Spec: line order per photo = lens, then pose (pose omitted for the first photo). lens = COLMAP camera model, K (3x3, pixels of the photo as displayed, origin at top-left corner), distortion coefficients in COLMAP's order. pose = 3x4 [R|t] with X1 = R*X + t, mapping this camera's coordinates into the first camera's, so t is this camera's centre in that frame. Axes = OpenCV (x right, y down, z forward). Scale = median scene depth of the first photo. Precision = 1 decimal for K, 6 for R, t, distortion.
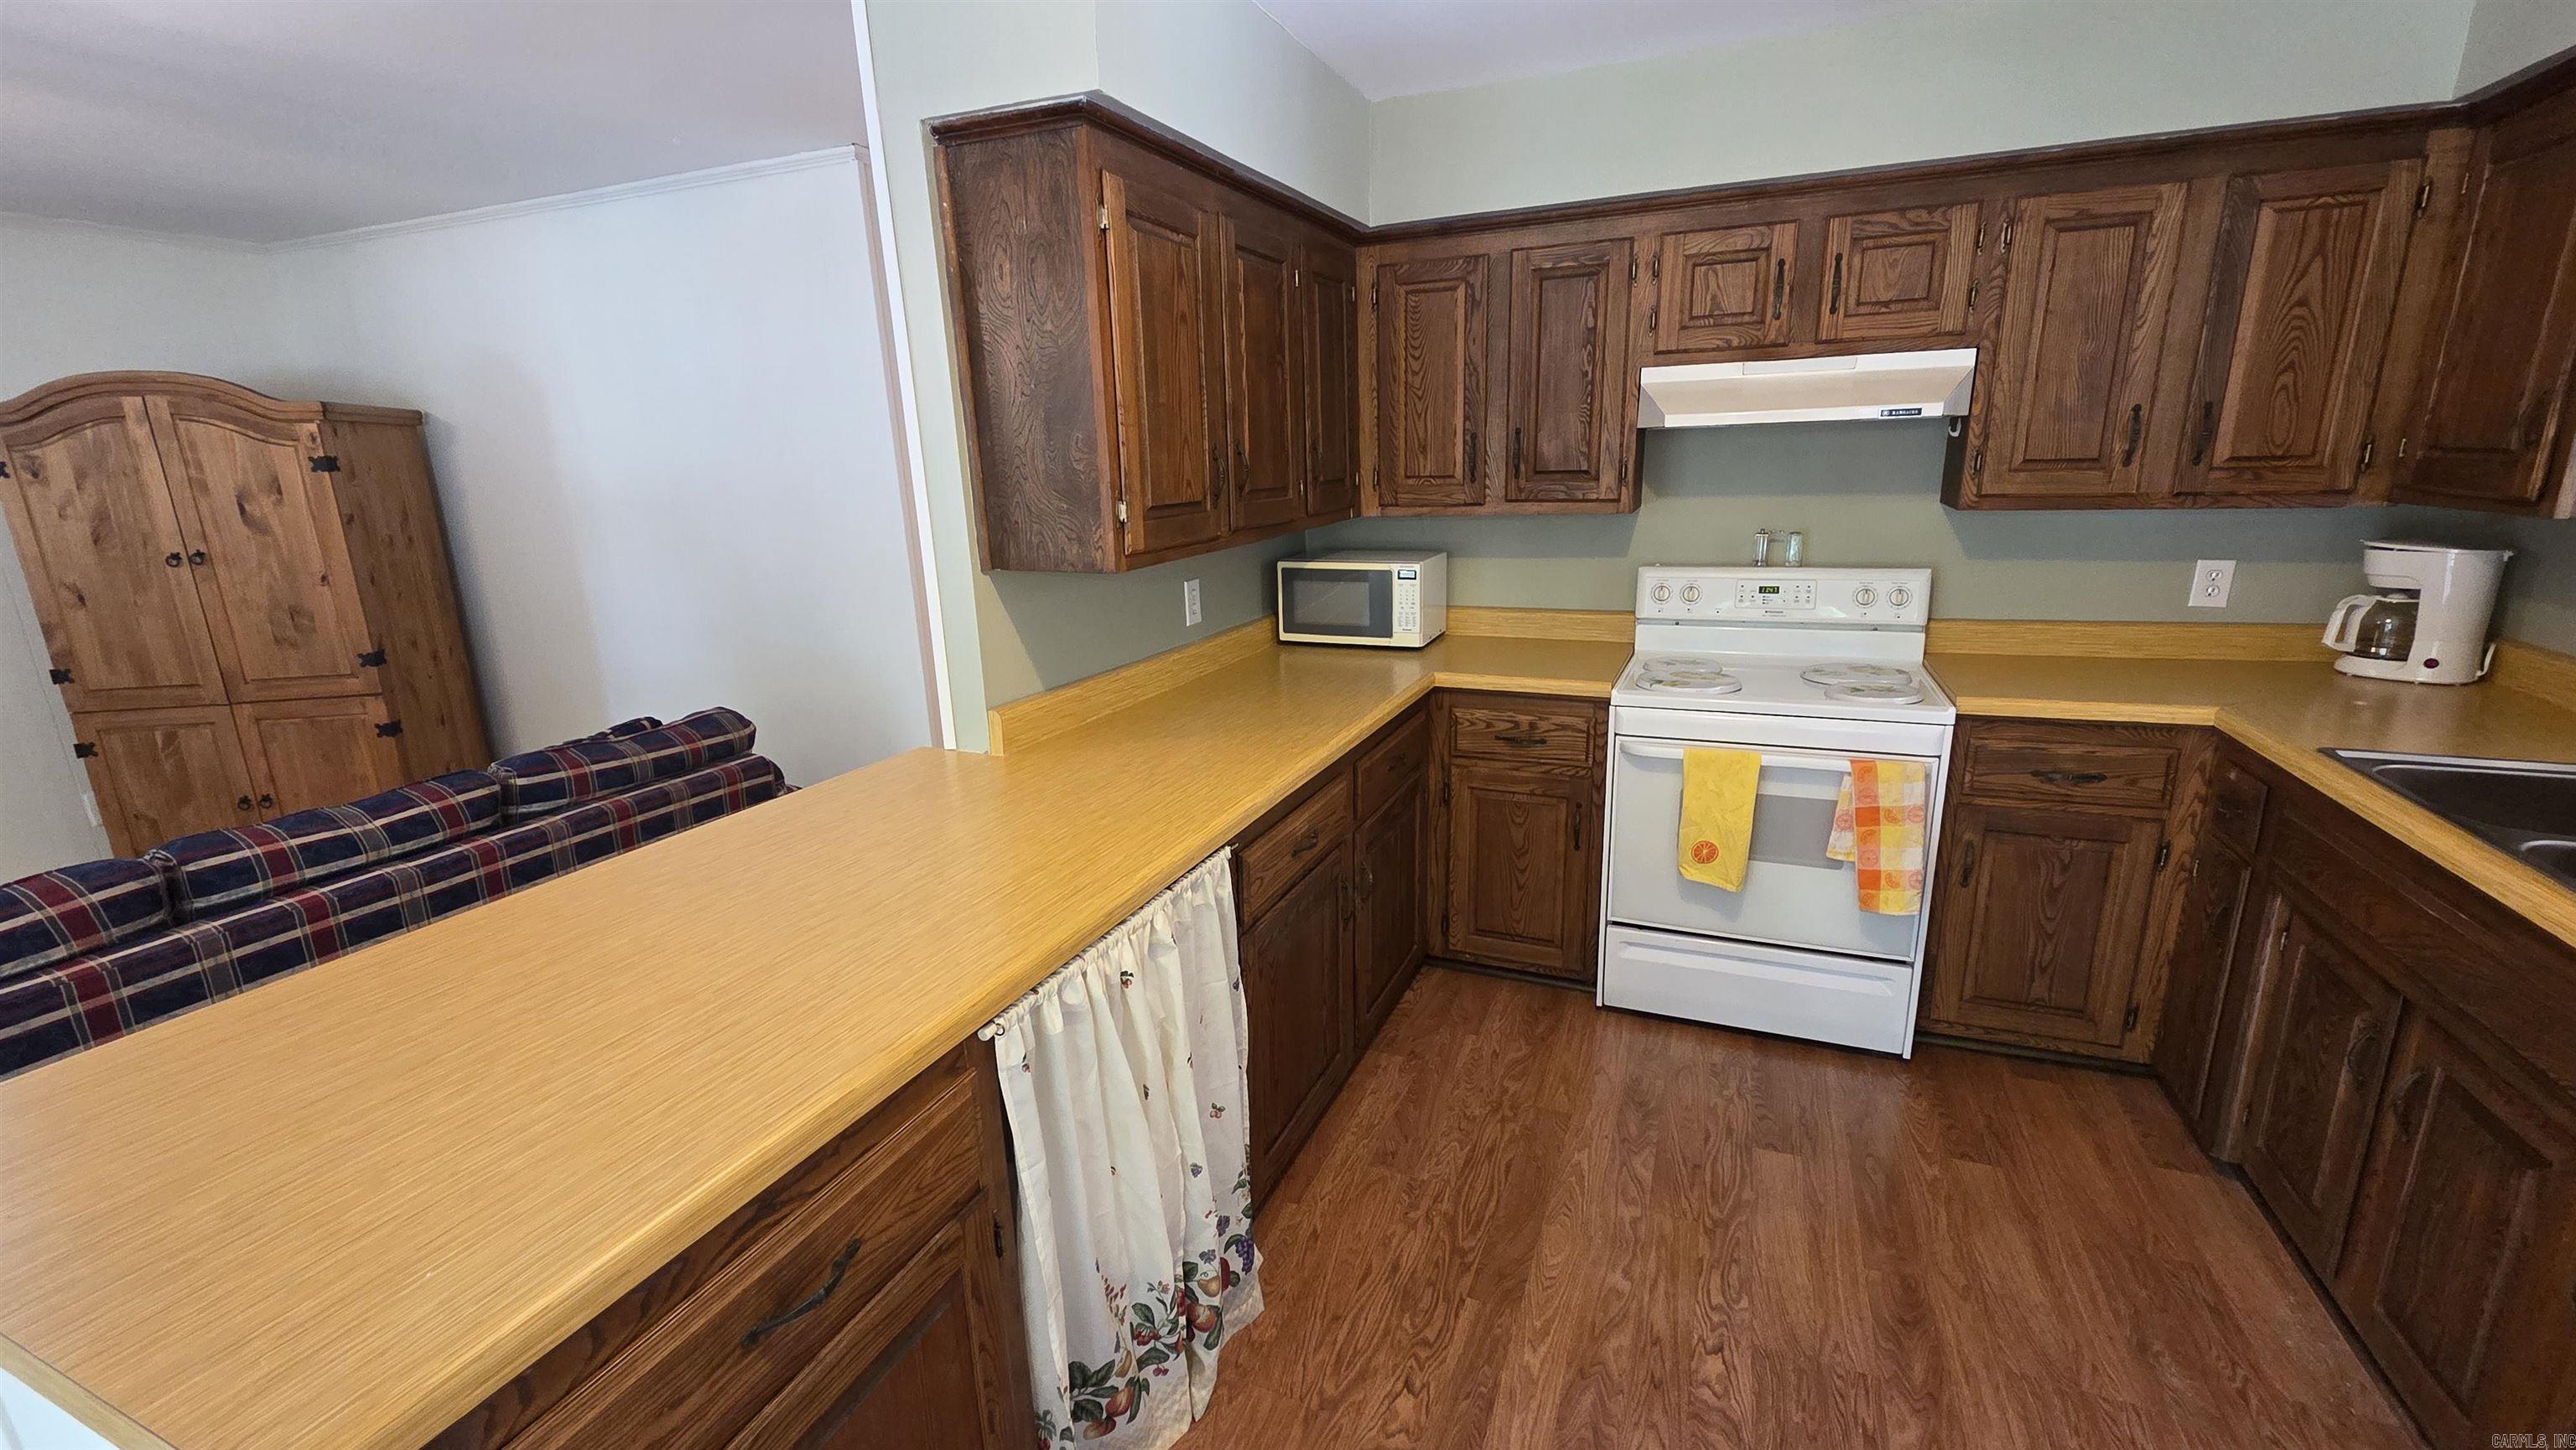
lens RADIAL K [[1053.8, 0, 1280.0], [0, 1053.8, 727.1], [0, 0, 1]] dist [0.003926, 0.000582]
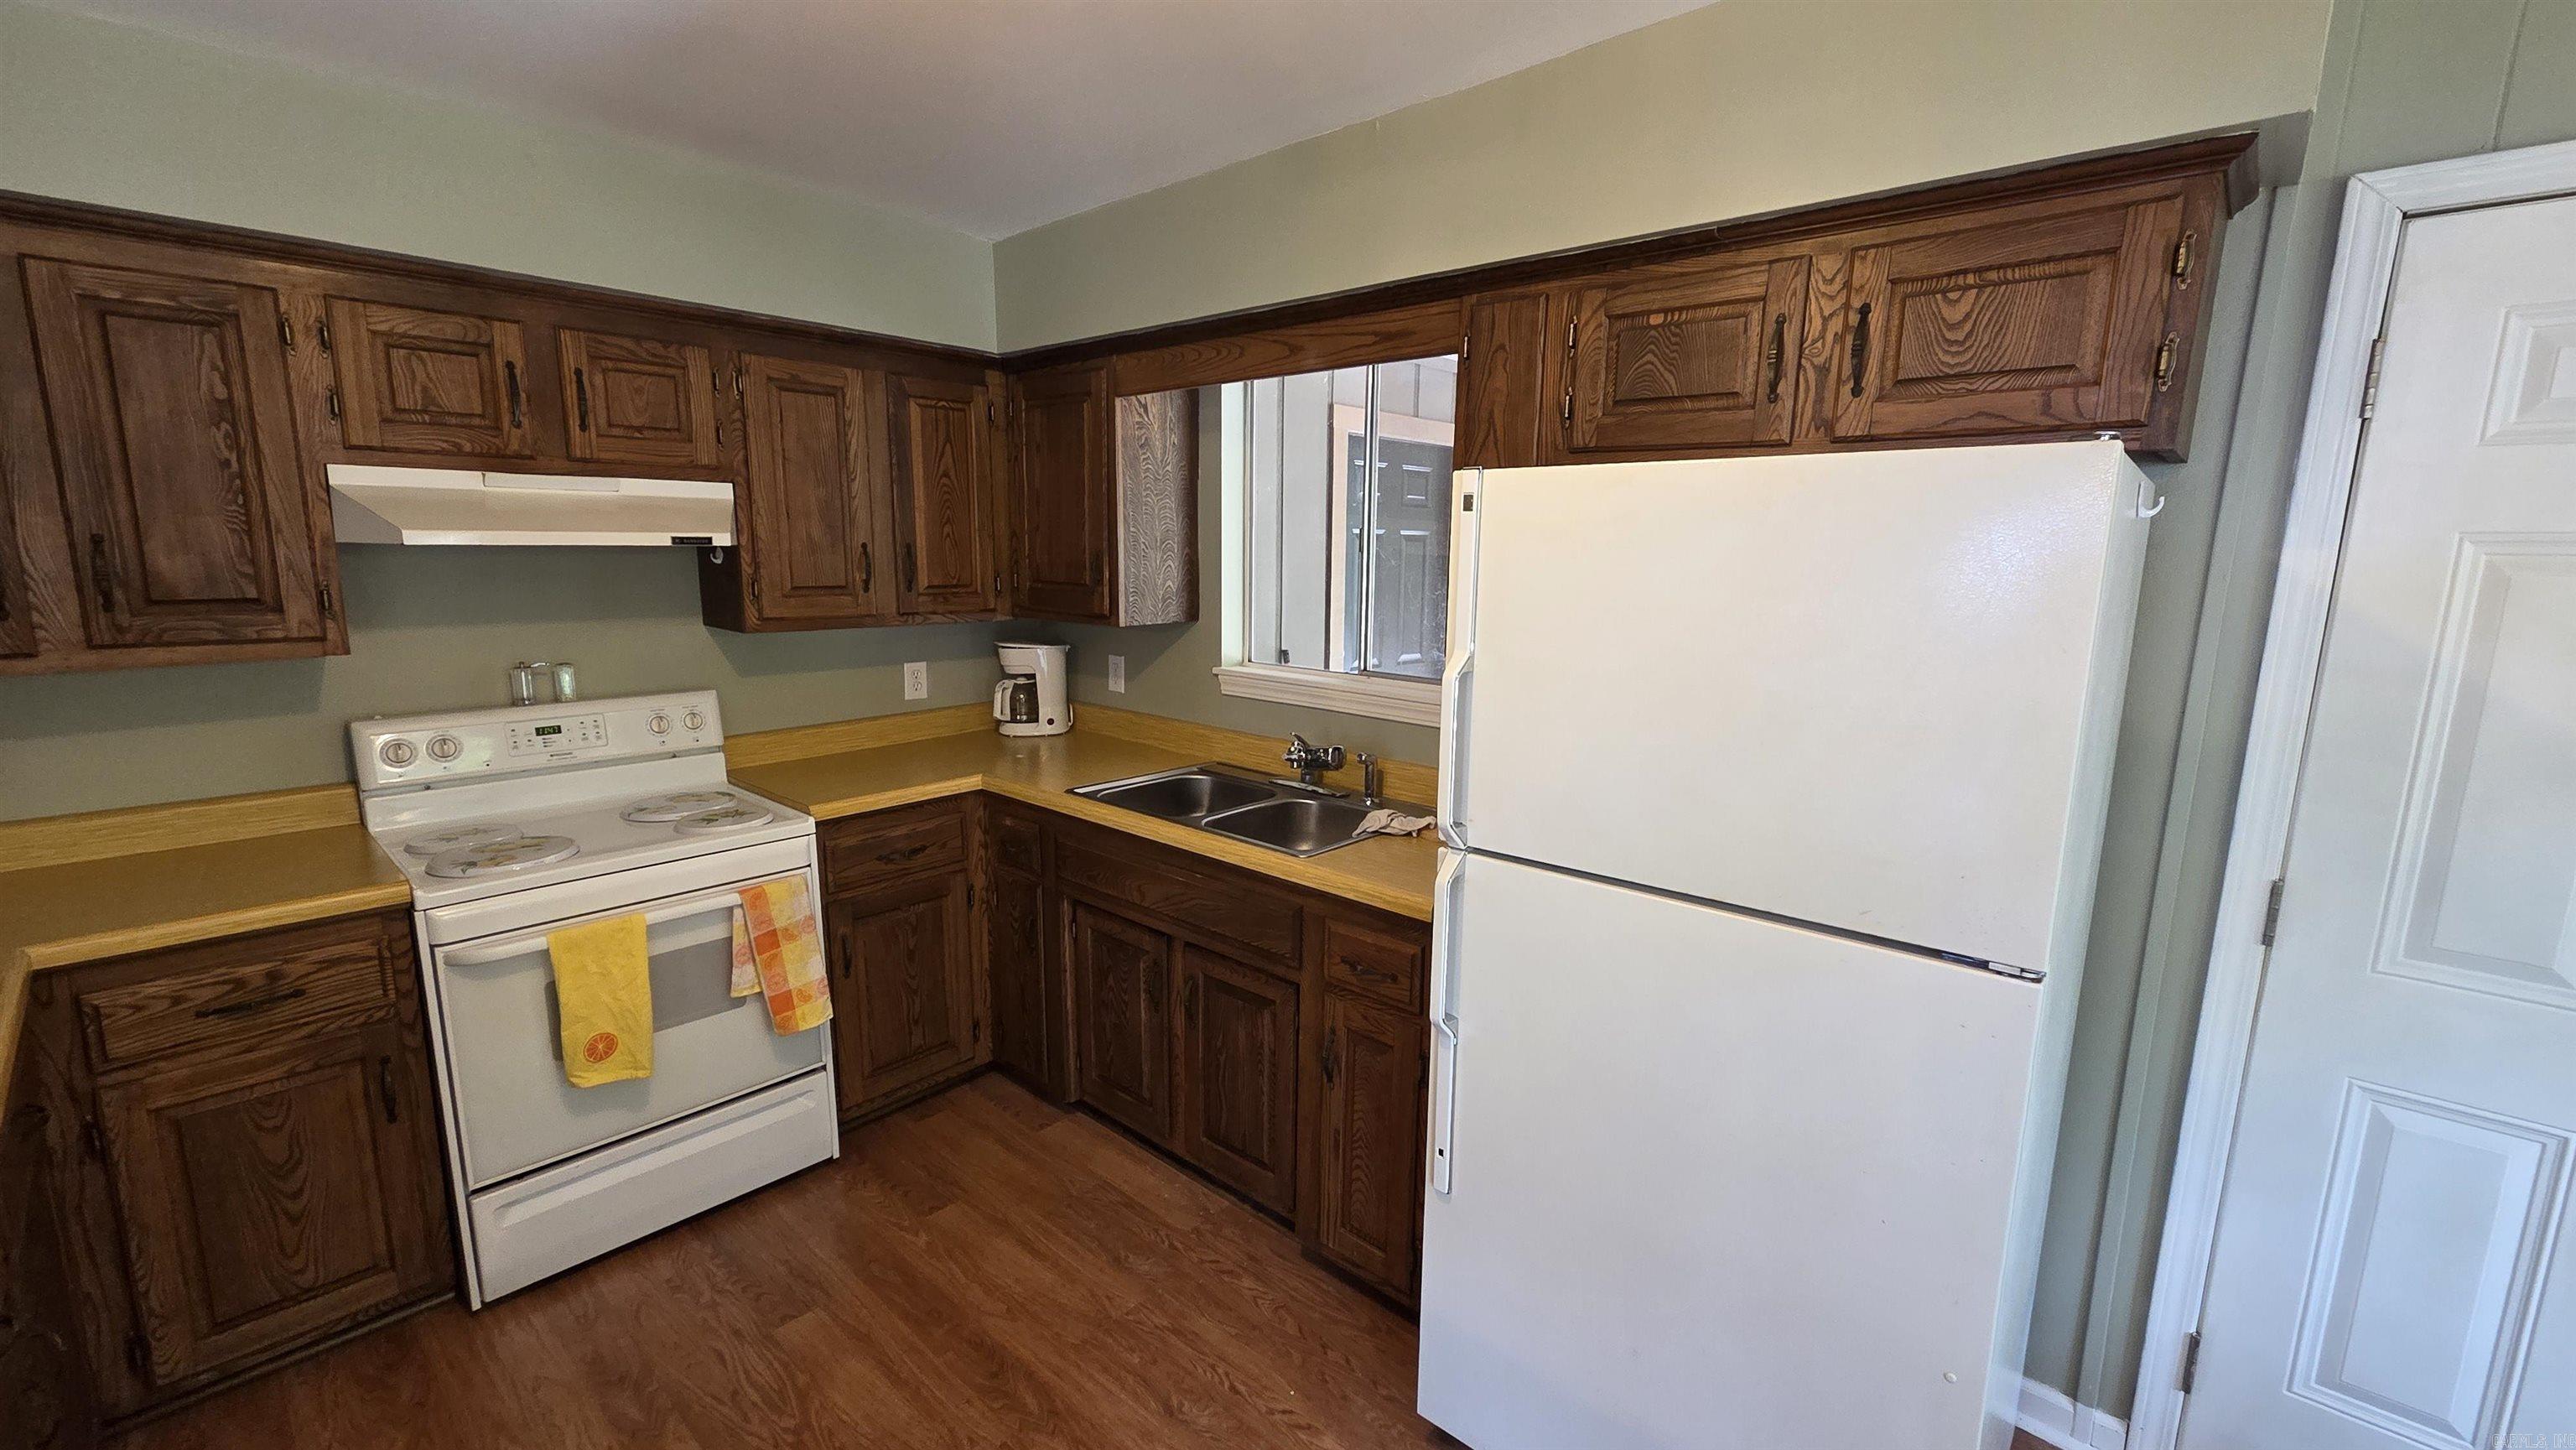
lens RADIAL K [[1053.8, 0, 1297.6], [0, 1053.8, 726.9], [0, 0, 1]] dist [0.003926, 0.000582]
pose [[0.327023, -0.128916, 0.936182, -0.171247], [0.217690, 0.974286, 0.058121, -0.057884], [-0.919602, 0.184790, 0.346678, 0.154900]]
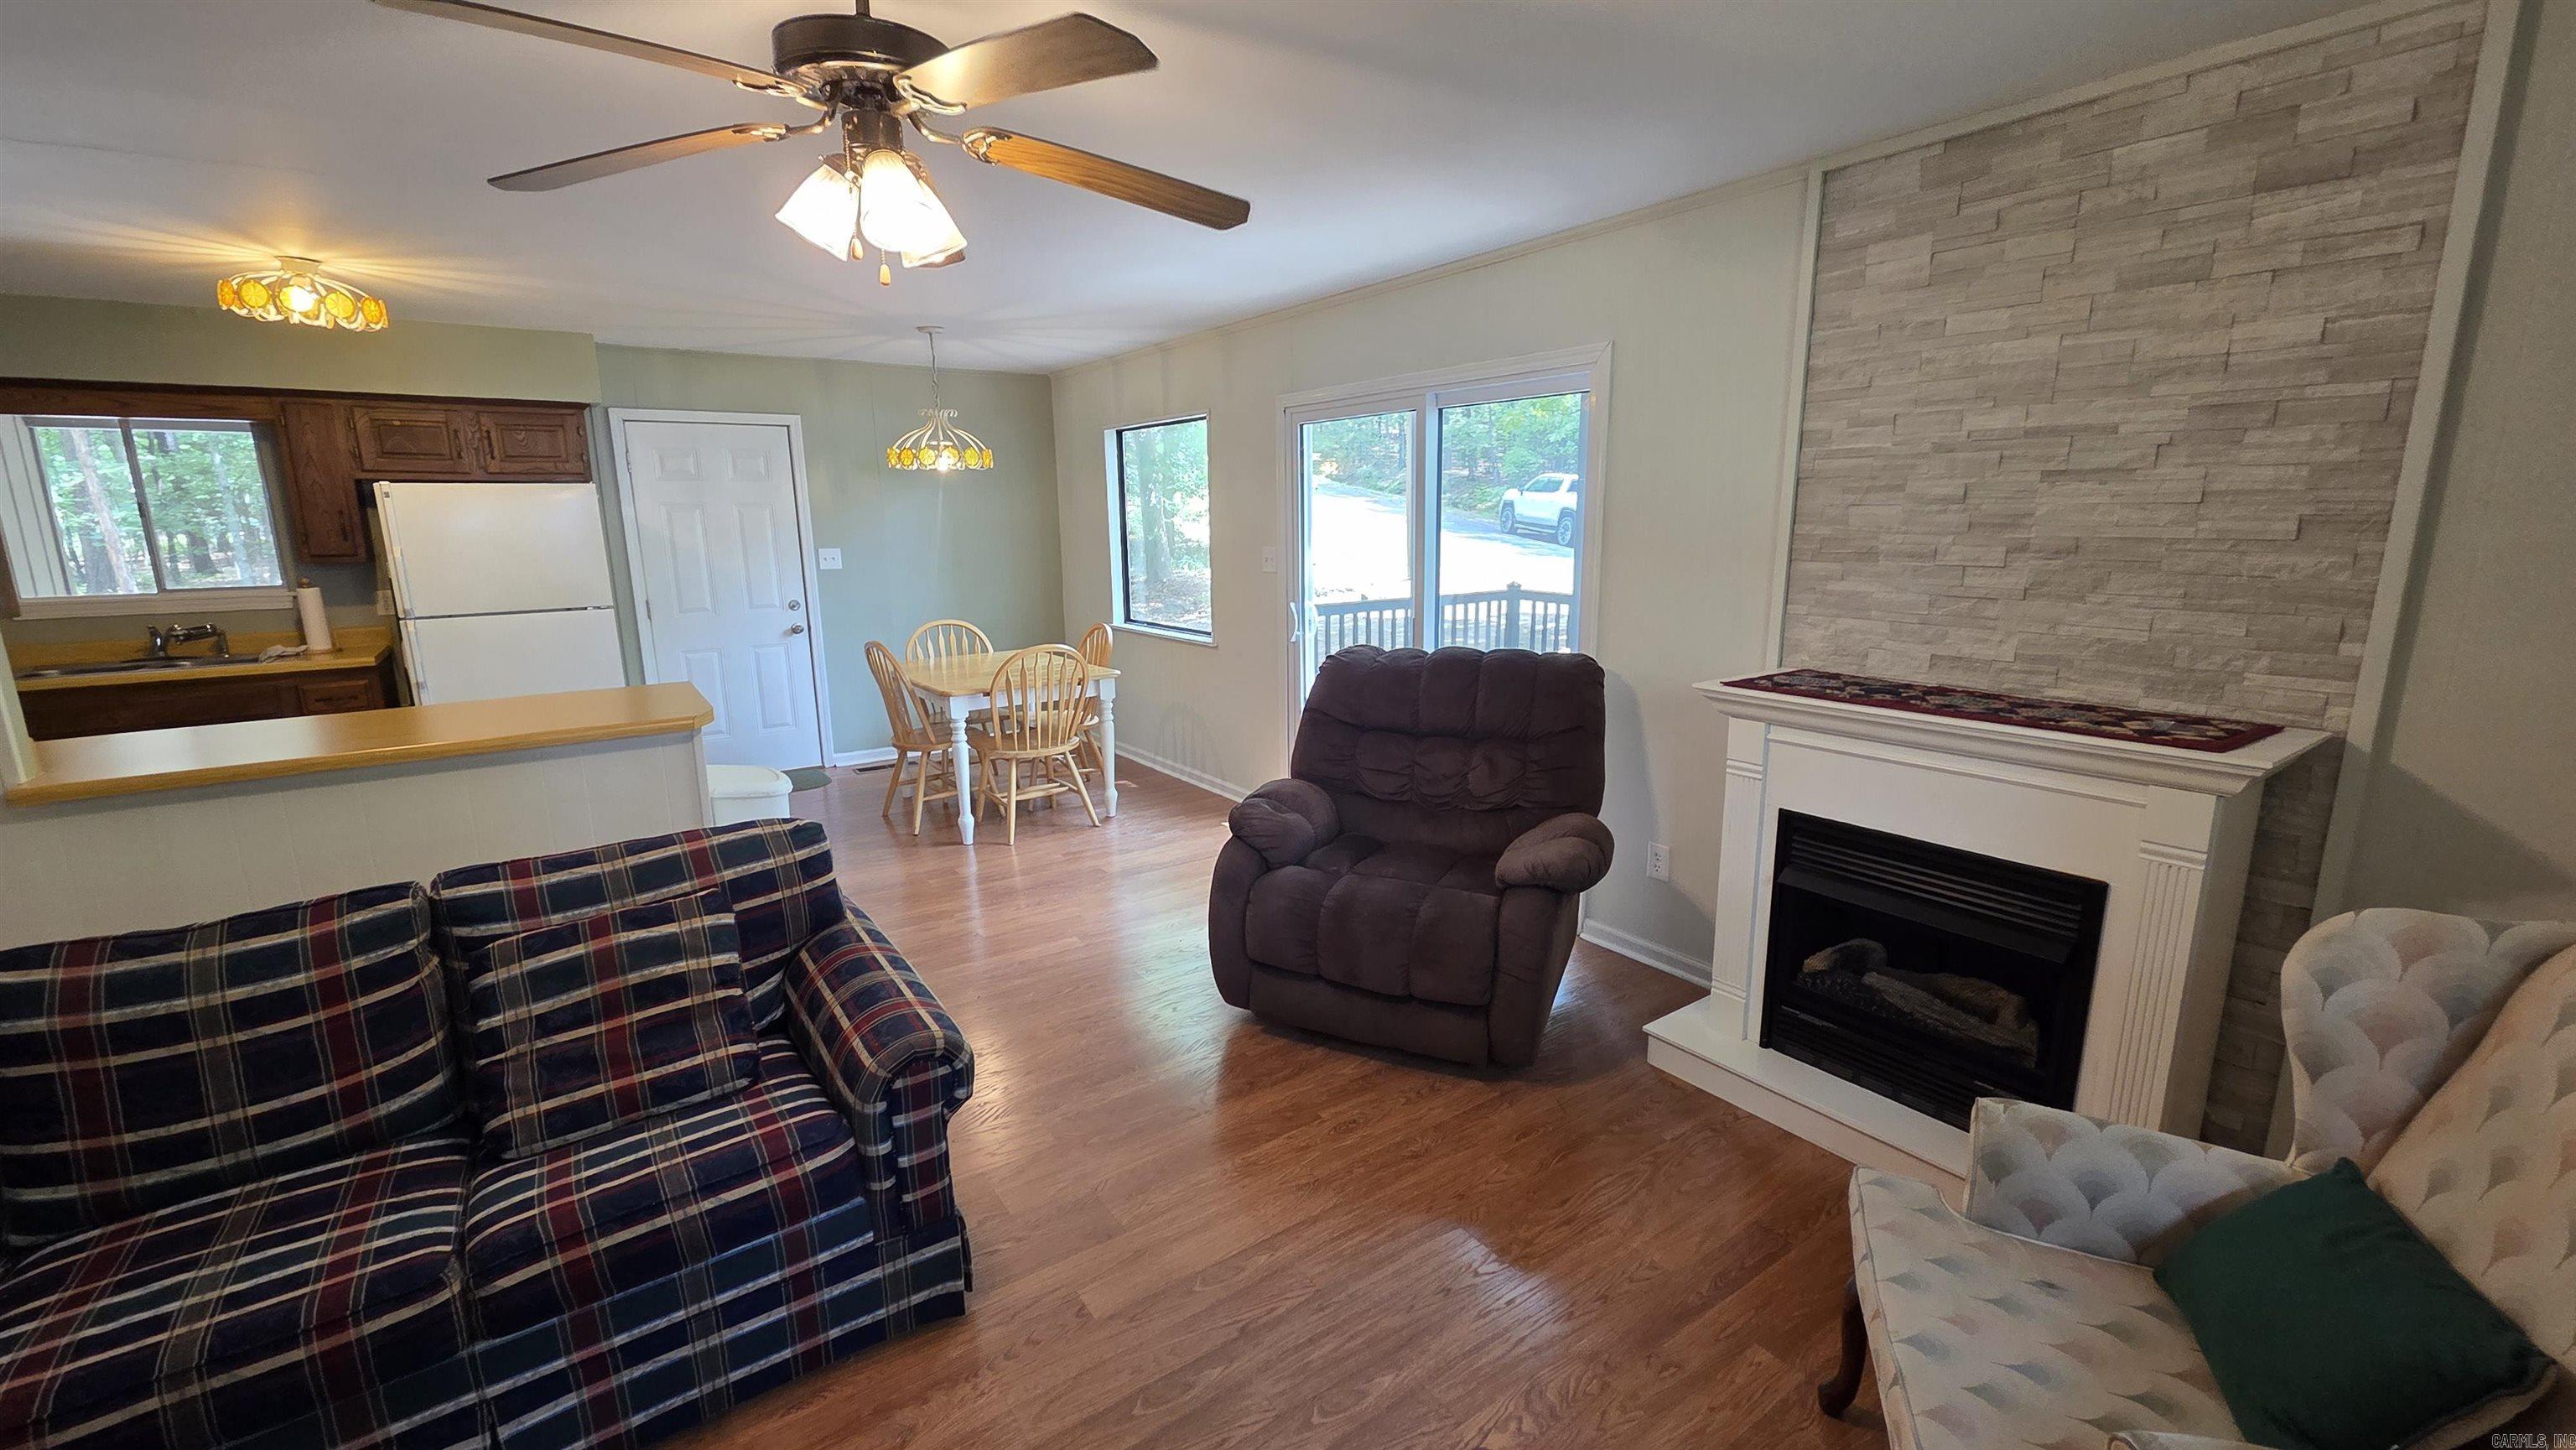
lens RADIAL K [[1053.8, 0, 1279.2], [0, 1053.8, 725.0], [0, 0, 1]] dist [0.003926, 0.000582]
pose [[-0.845332, -0.069211, 0.529739, -1.742119], [0.172663, 0.902964, 0.393501, -0.216848], [-0.505570, 0.424106, -0.751354, 0.971205]]
